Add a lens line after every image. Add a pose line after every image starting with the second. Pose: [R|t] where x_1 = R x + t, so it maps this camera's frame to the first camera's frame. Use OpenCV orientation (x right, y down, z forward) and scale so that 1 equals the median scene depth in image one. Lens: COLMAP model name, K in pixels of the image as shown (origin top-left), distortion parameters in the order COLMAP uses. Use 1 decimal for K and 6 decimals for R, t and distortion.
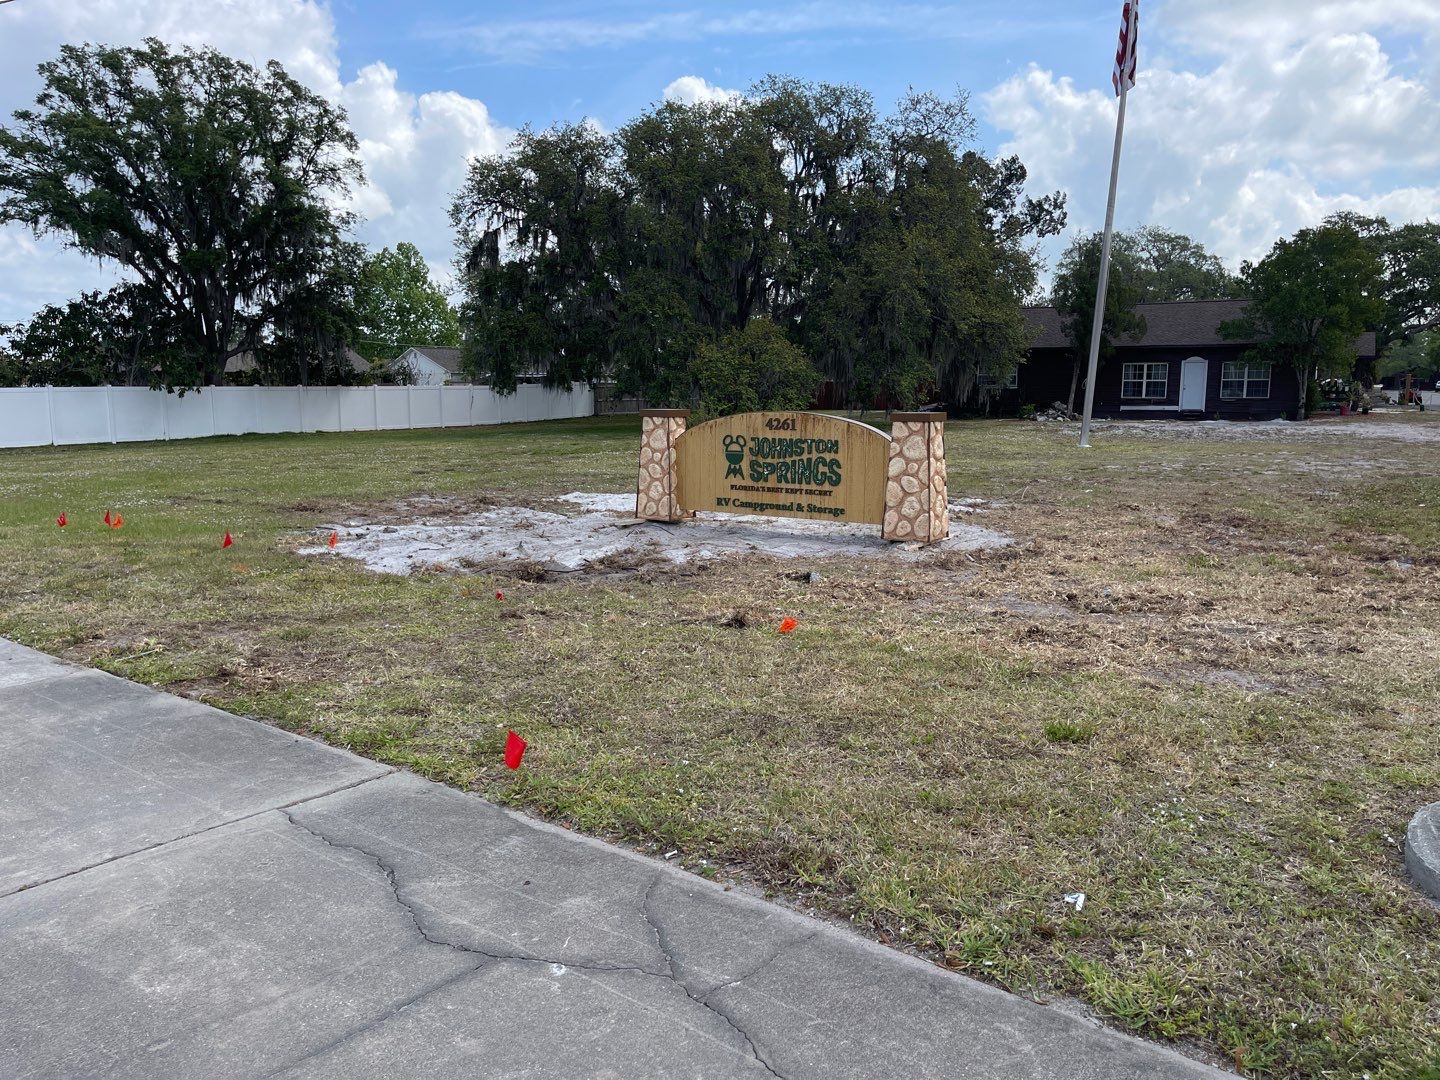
lens RADIAL K [[1091.7, 0, 726.9], [0, 1091.7, 543.1], [0, 0, 1]] dist [0.066799, -0.090713]
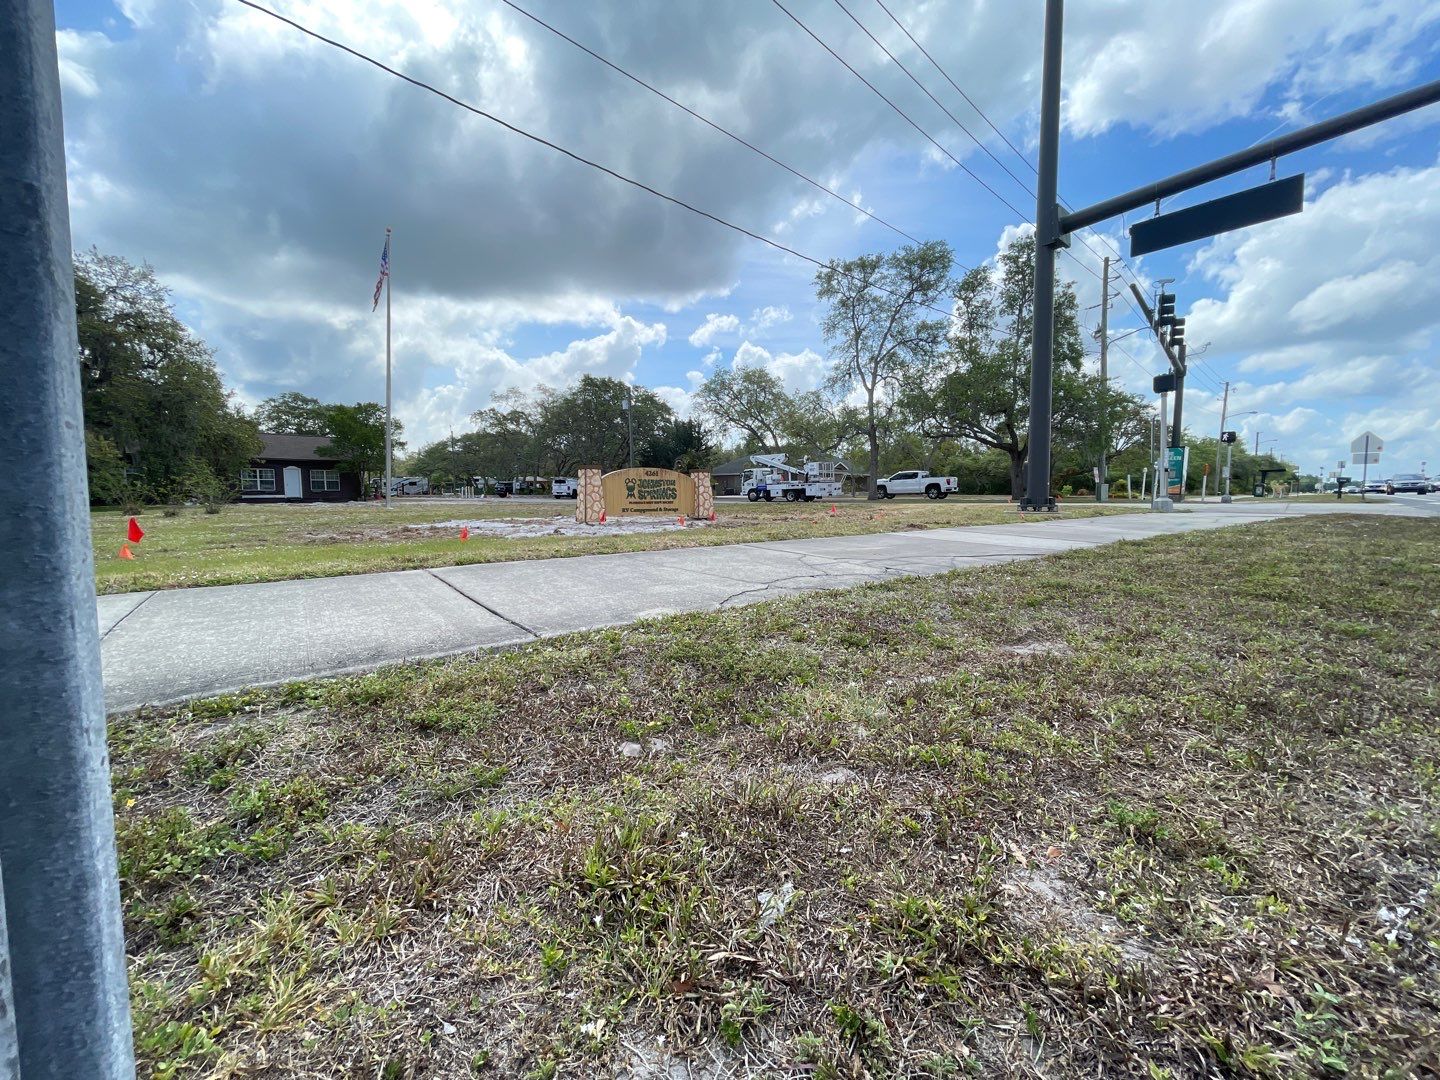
lens RADIAL K [[579.3, 0, 722.9], [0, 579.3, 540.7], [0, 0, 1]] dist [-0.002584, 0.000796]
pose [[0.276123, -0.078232, 0.957933, -0.843730], [0.137920, 0.989592, 0.041062, 0.000569], [-0.951175, 0.120780, 0.284039, 0.420504]]
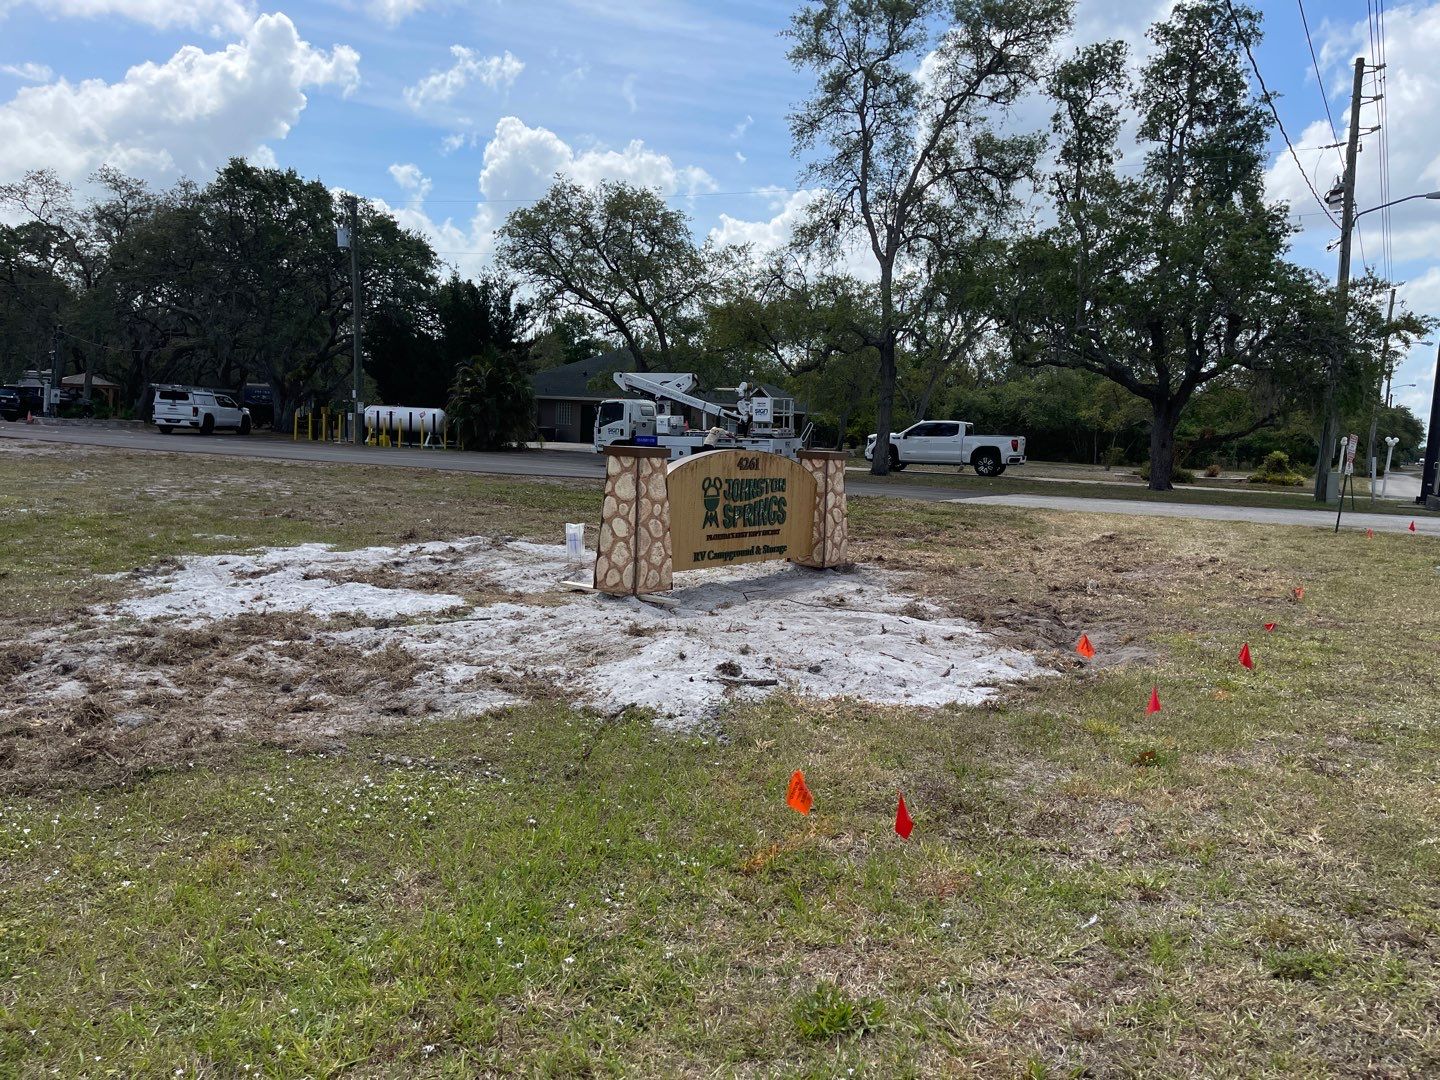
lens RADIAL K [[1091.7, 0, 745.1], [0, 1091.7, 549.6], [0, 0, 1]] dist [0.066799, -0.090713]
pose [[0.016279, -0.105204, 0.994317, -0.692847], [0.096000, 0.990019, 0.103178, -0.104274], [-0.995248, 0.093775, 0.026216, 0.774800]]
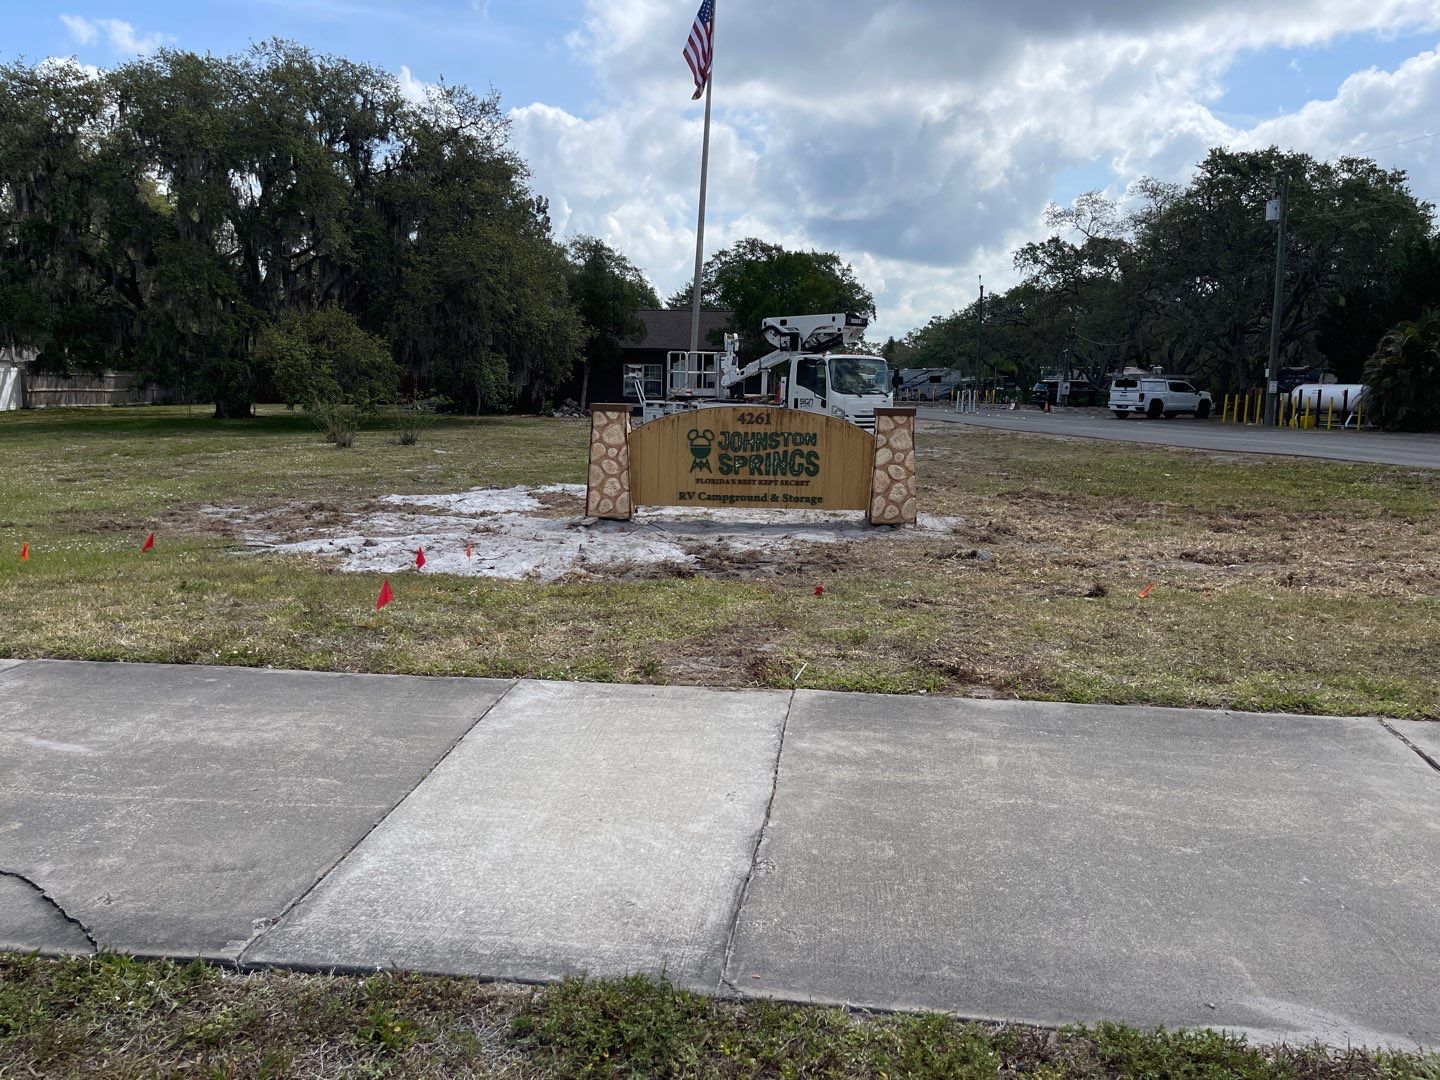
lens RADIAL K [[1091.7, 0, 704.3], [0, 1091.7, 537.5], [0, 0, 1]] dist [0.066799, -0.090713]
pose [[0.864151, -0.056564, 0.500043, -0.407232], [0.056957, 0.998271, 0.014492, -0.010724], [-0.499999, 0.015958, 0.865879, 0.098720]]
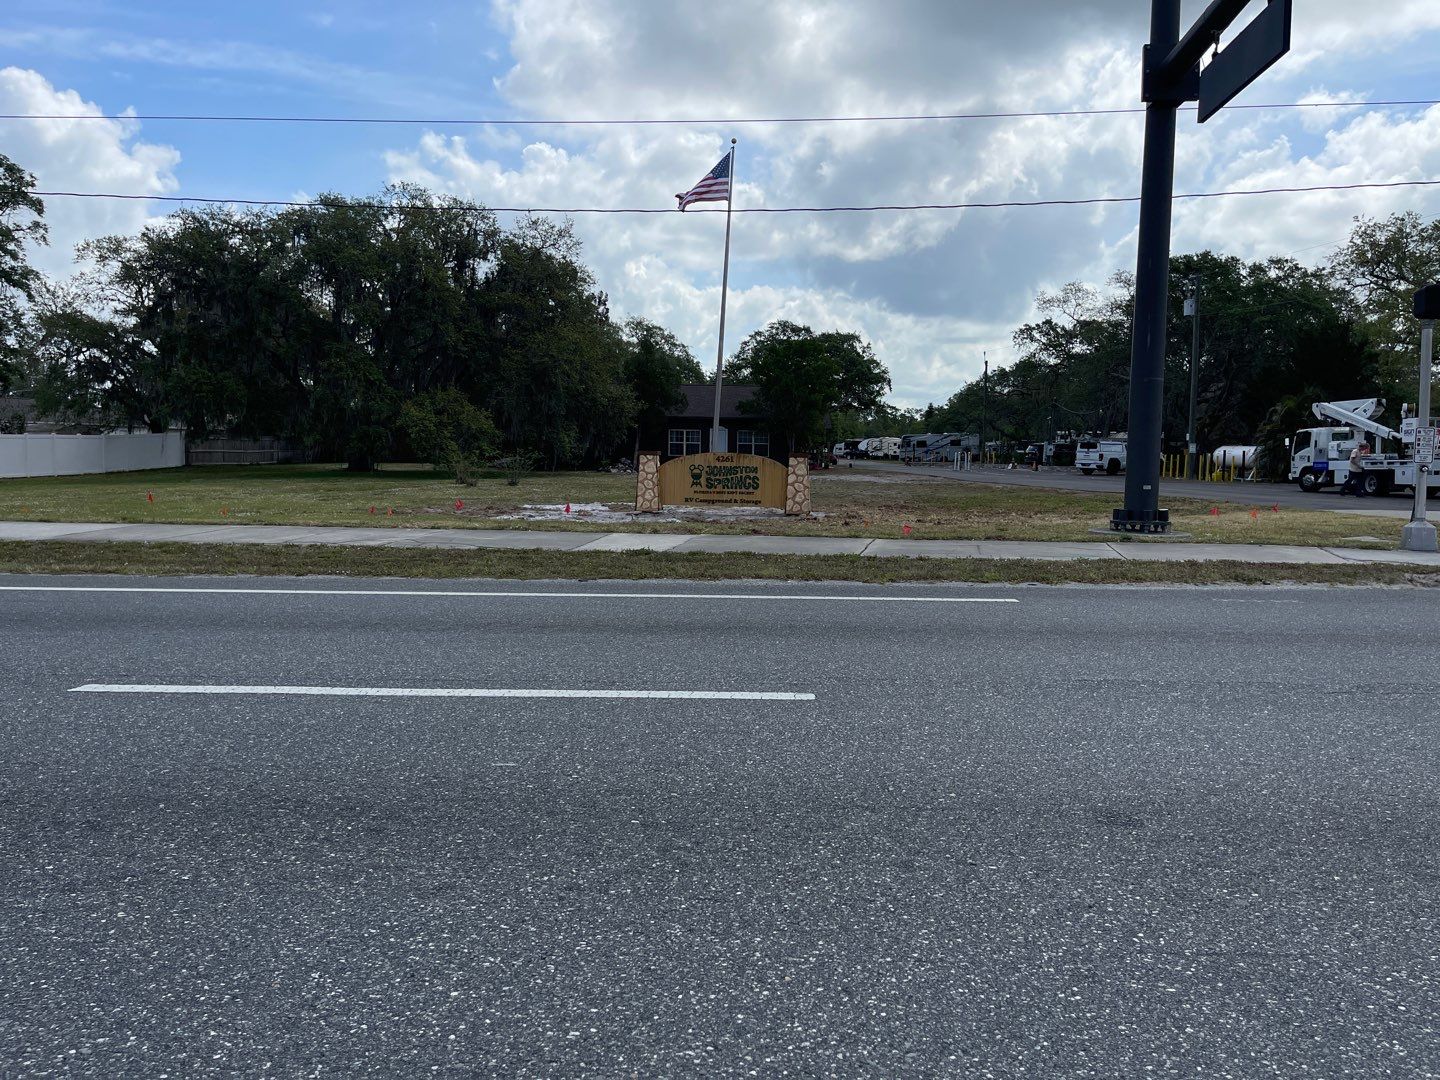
lens RADIAL K [[1094.4, 0, 717.1], [0, 1094.4, 538.5], [0, 0, 1]] dist [0.054766, -0.070598]
pose [[0.881247, -0.025252, 0.471982, -0.703586], [0.052669, 0.997599, -0.044966, 0.095711], [-0.469713, 0.064485, 0.880461, -0.563515]]
